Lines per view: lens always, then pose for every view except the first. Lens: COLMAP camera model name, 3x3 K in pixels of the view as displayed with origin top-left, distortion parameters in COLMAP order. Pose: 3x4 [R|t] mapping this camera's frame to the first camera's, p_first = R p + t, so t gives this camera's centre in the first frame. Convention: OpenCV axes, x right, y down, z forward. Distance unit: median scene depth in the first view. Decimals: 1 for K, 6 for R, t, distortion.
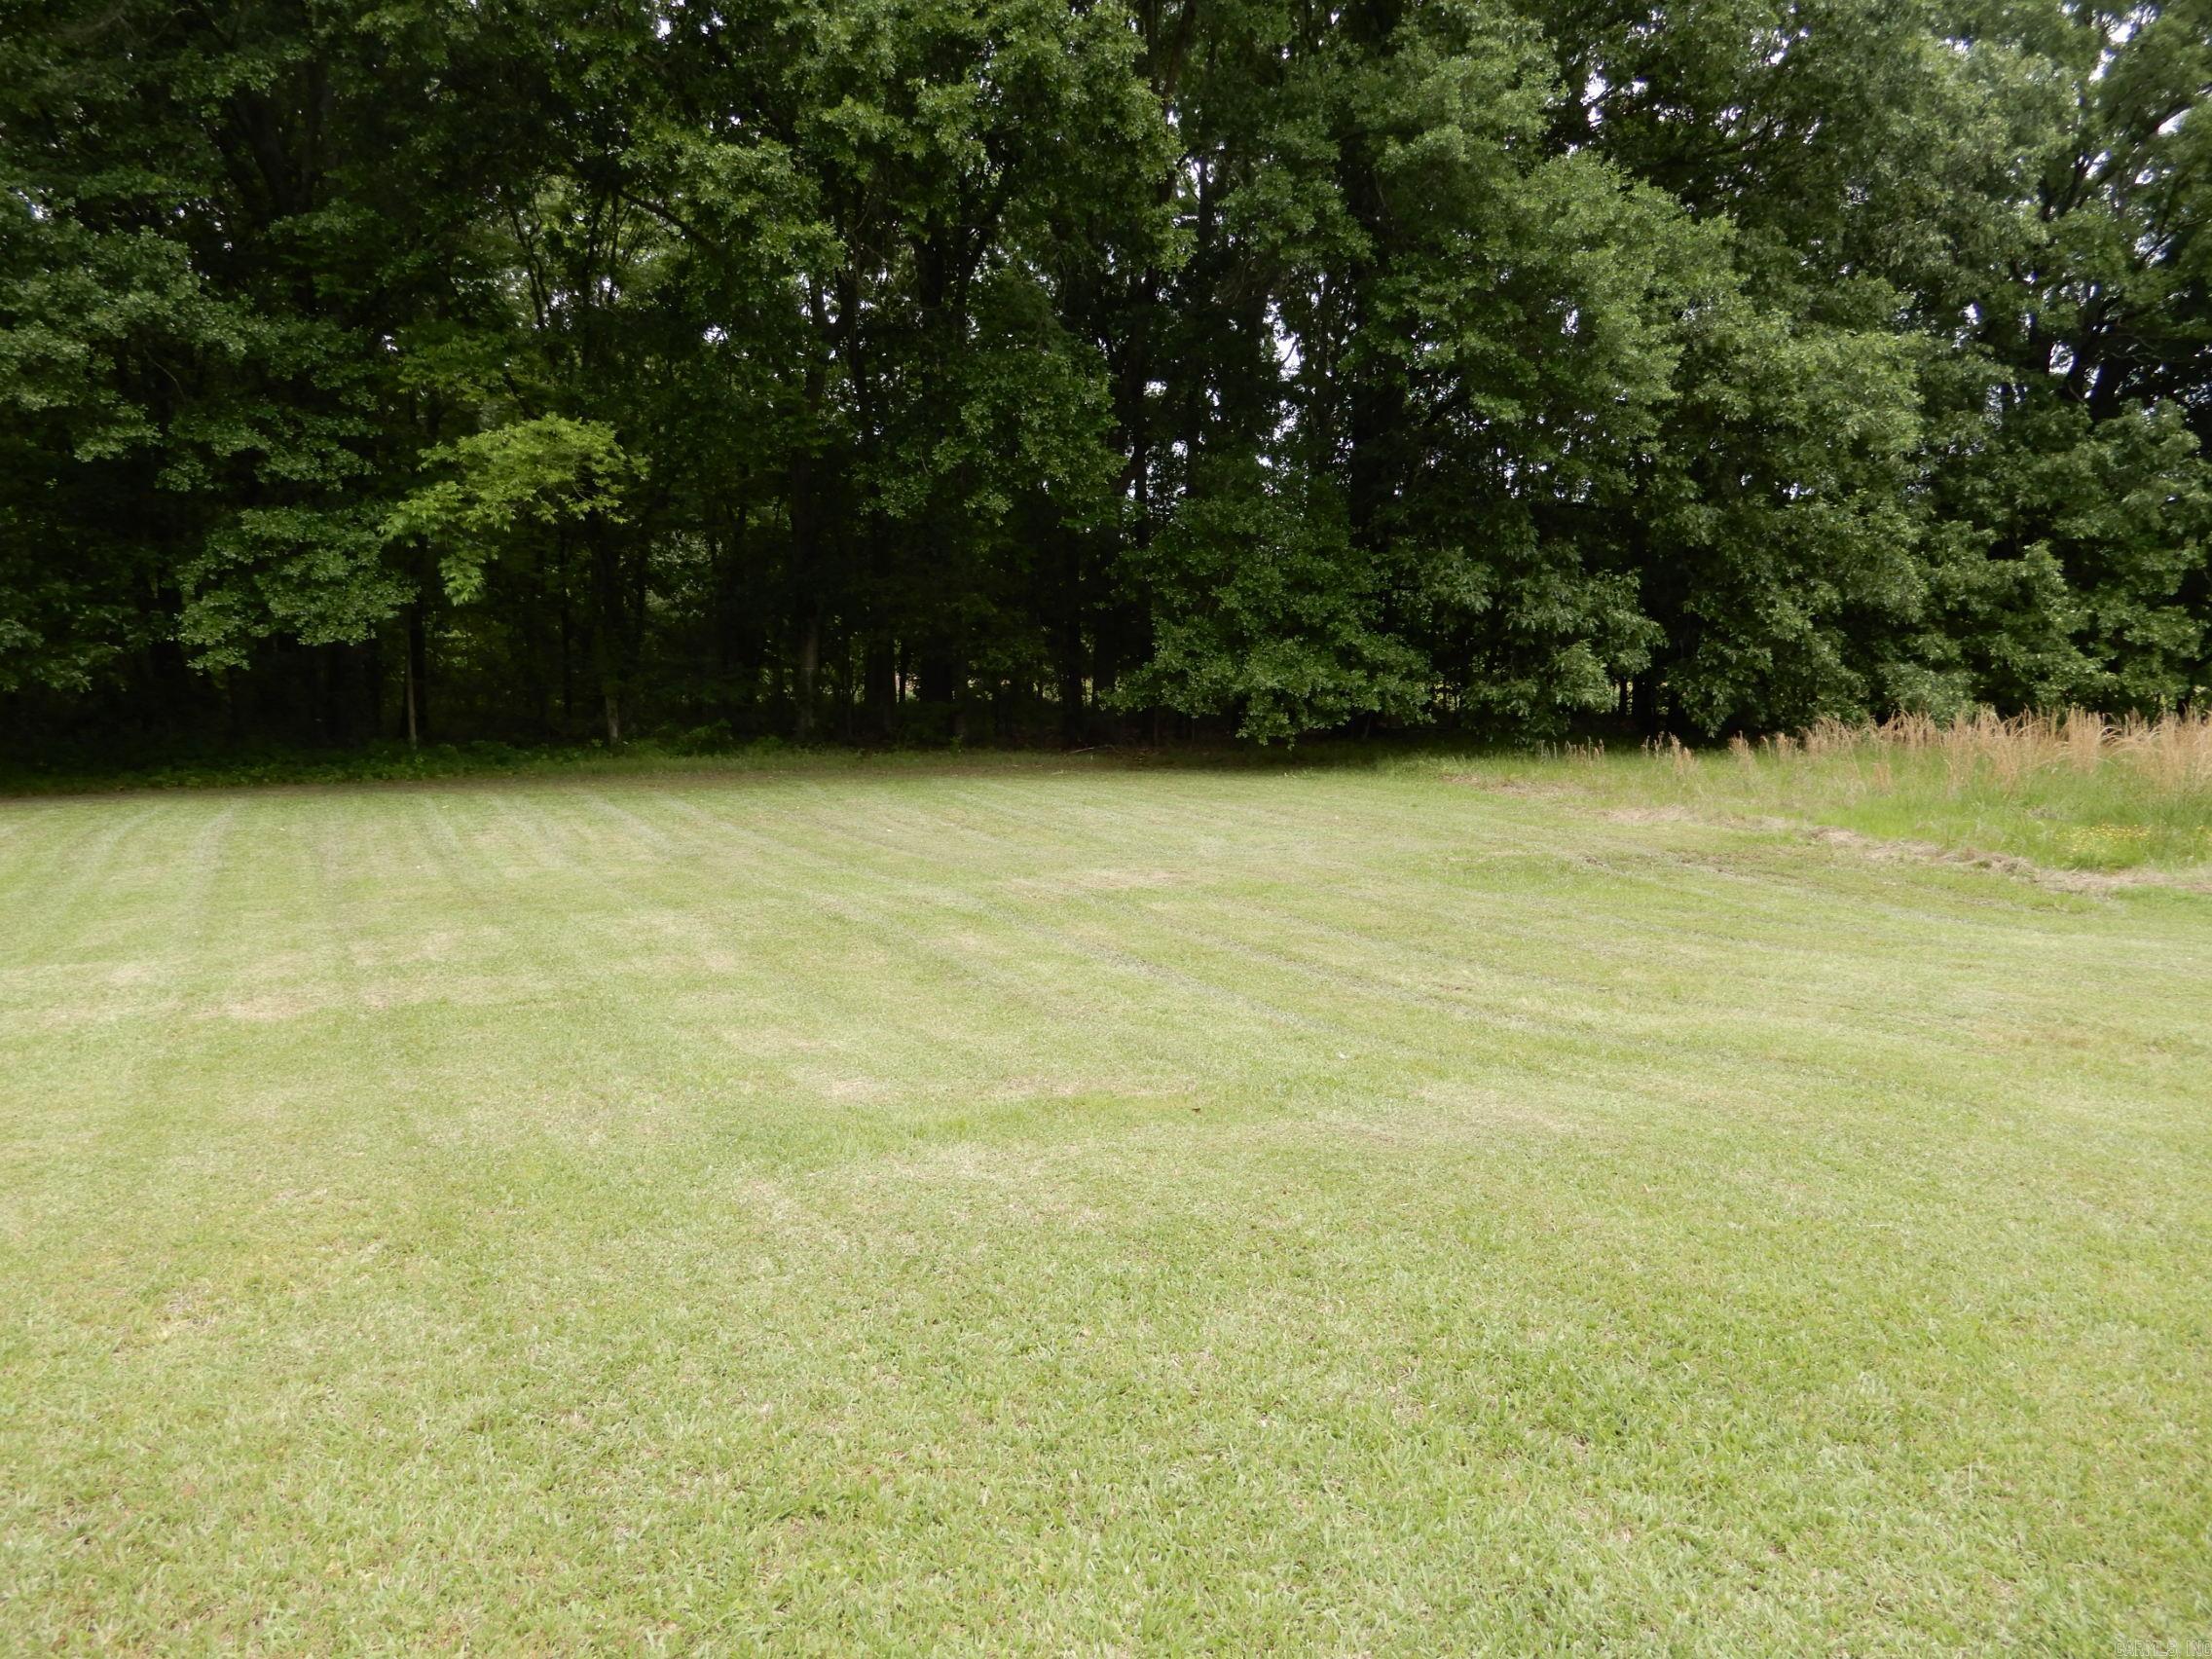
lens RADIAL K [[1571.9, 0, 1107.0], [0, 1571.9, 829.3], [0, 0, 1]] dist [0.011809, -0.005296]
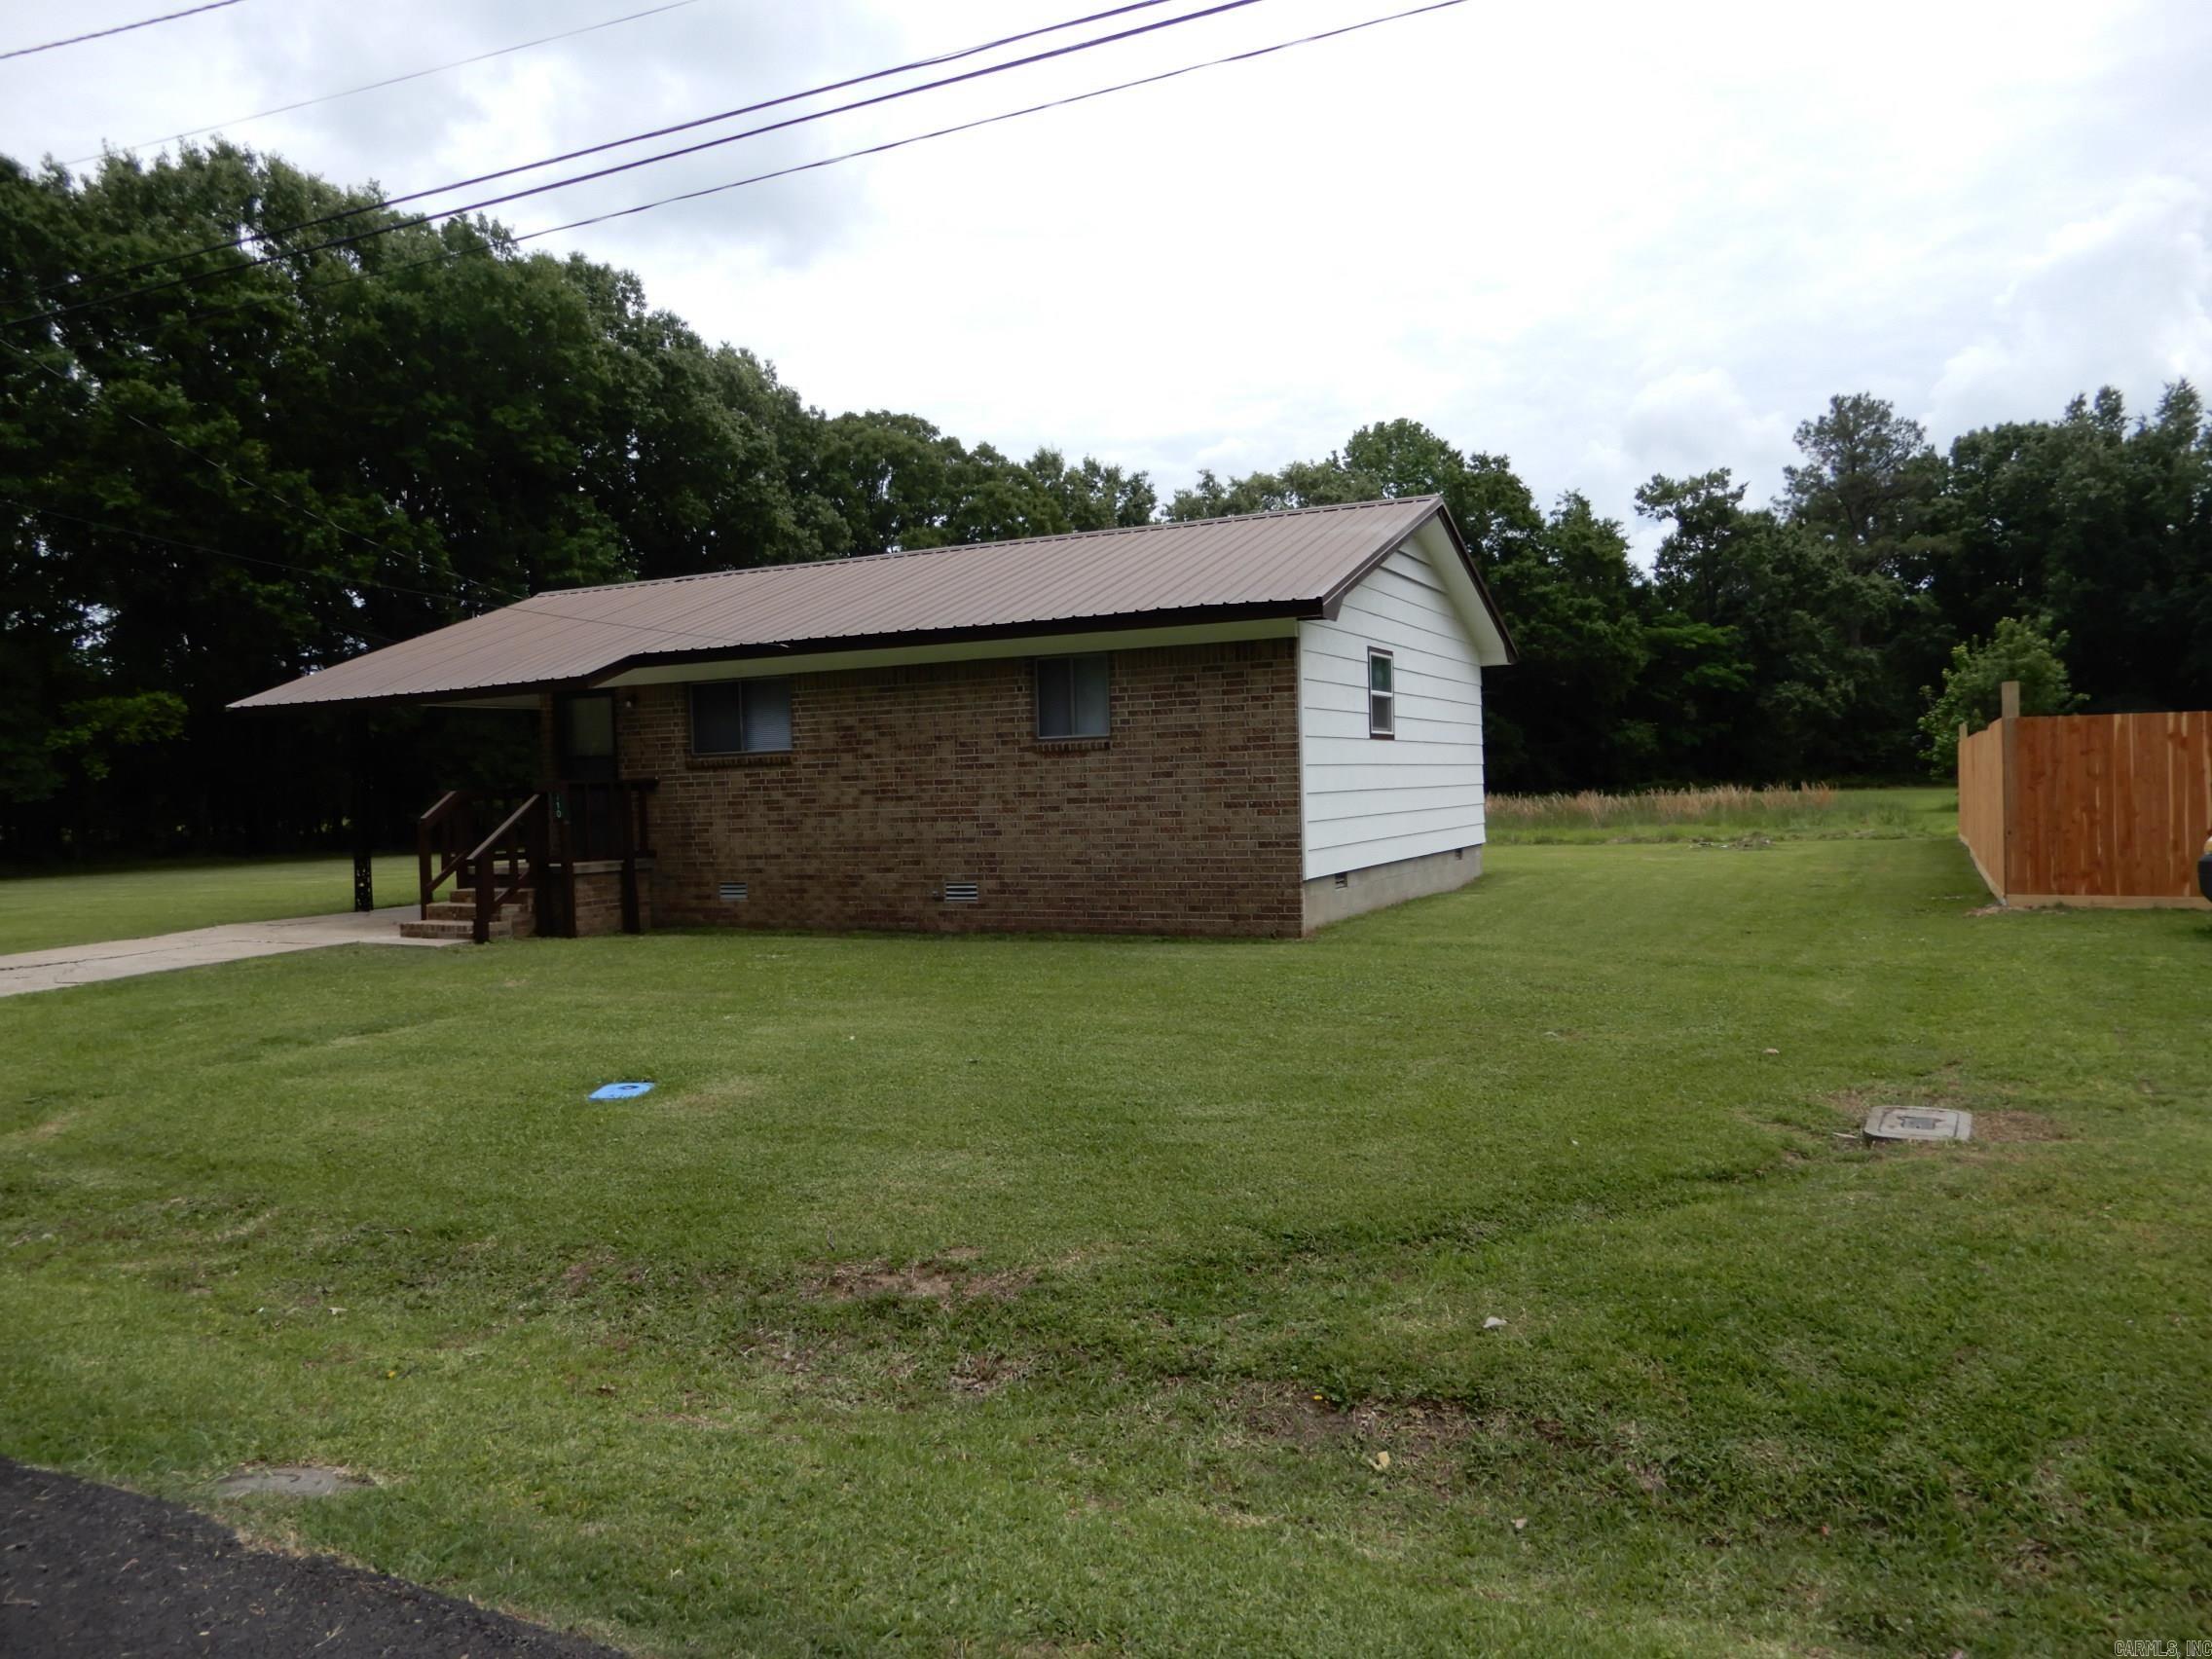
lens RADIAL K [[1571.9, 0, 1106.7], [0, 1571.9, 826.8], [0, 0, 1]] dist [0.011809, -0.005296]
pose [[0.839148, -0.039400, 0.542474, -0.430277], [0.091355, 0.993414, -0.069163, 0.179088], [-0.536176, 0.107595, 0.837221, -1.420656]]
